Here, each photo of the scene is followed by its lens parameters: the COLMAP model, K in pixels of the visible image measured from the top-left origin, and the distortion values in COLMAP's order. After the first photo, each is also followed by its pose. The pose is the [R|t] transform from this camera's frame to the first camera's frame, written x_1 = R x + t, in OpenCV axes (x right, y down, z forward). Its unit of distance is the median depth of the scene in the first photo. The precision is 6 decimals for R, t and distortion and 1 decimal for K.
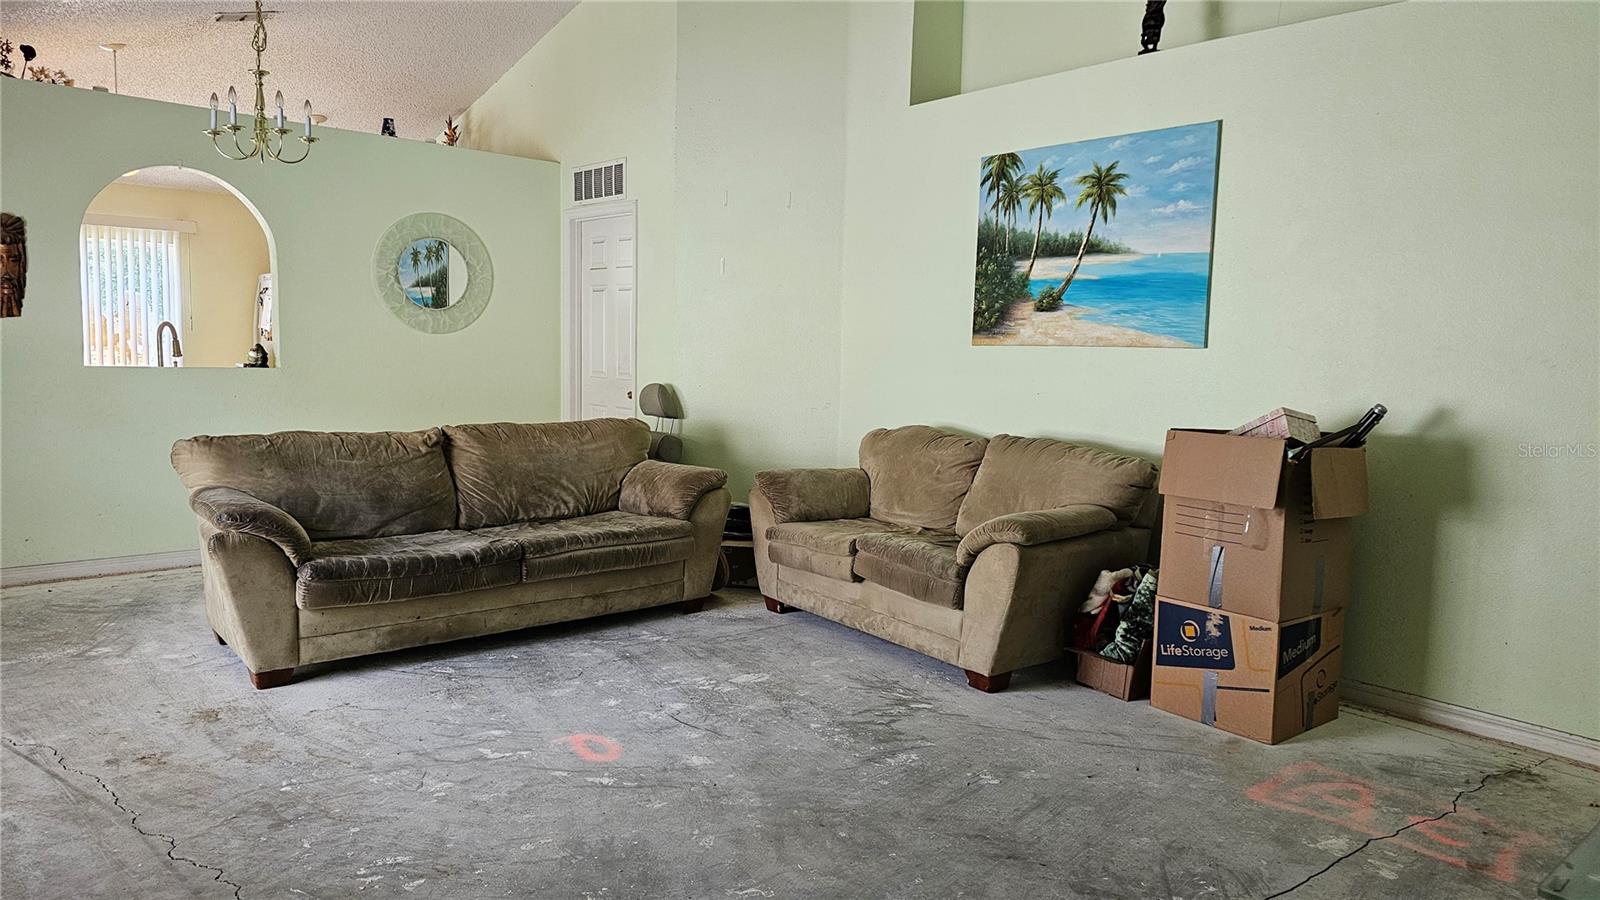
lens RADIAL K [[1049.8, 0, 800.0], [0, 1049.8, 450.0], [0, 0, 1]] dist [0.065368, -0.049378]
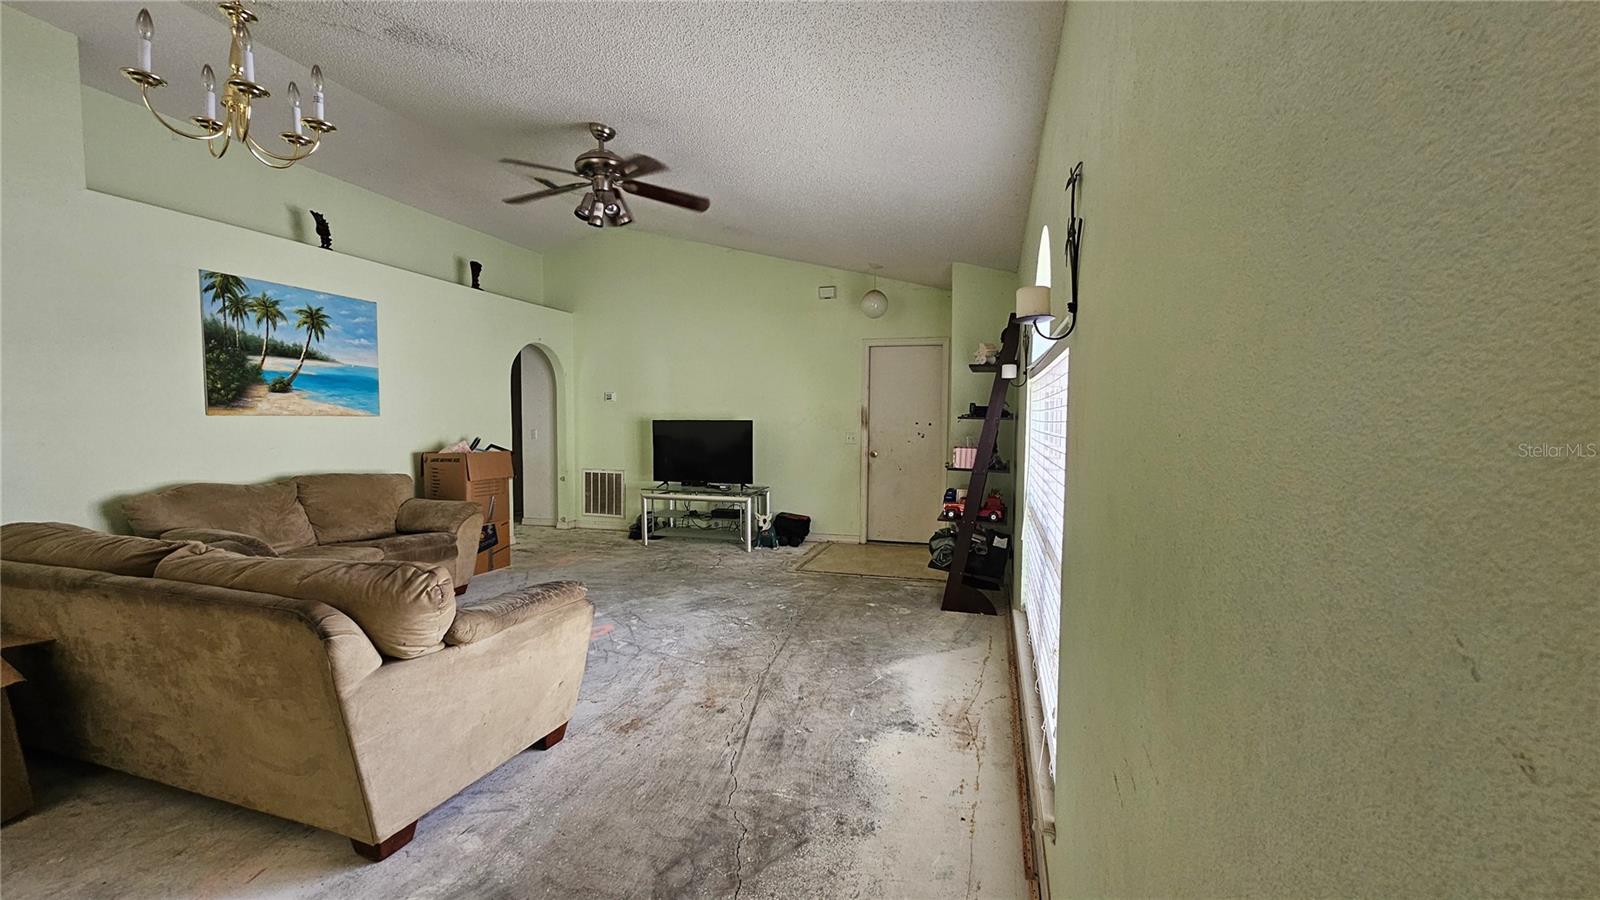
lens RADIAL K [[644.0, 0, 785.7], [0, 644.0, 459.0], [0, 0, 1]] dist [-0.000887, 0.002823]
pose [[-0.509823, -0.077591, 0.856773, -1.023134], [0.069690, 0.988926, 0.131028, -0.120307], [-0.857452, 0.126510, -0.498770, 0.948763]]
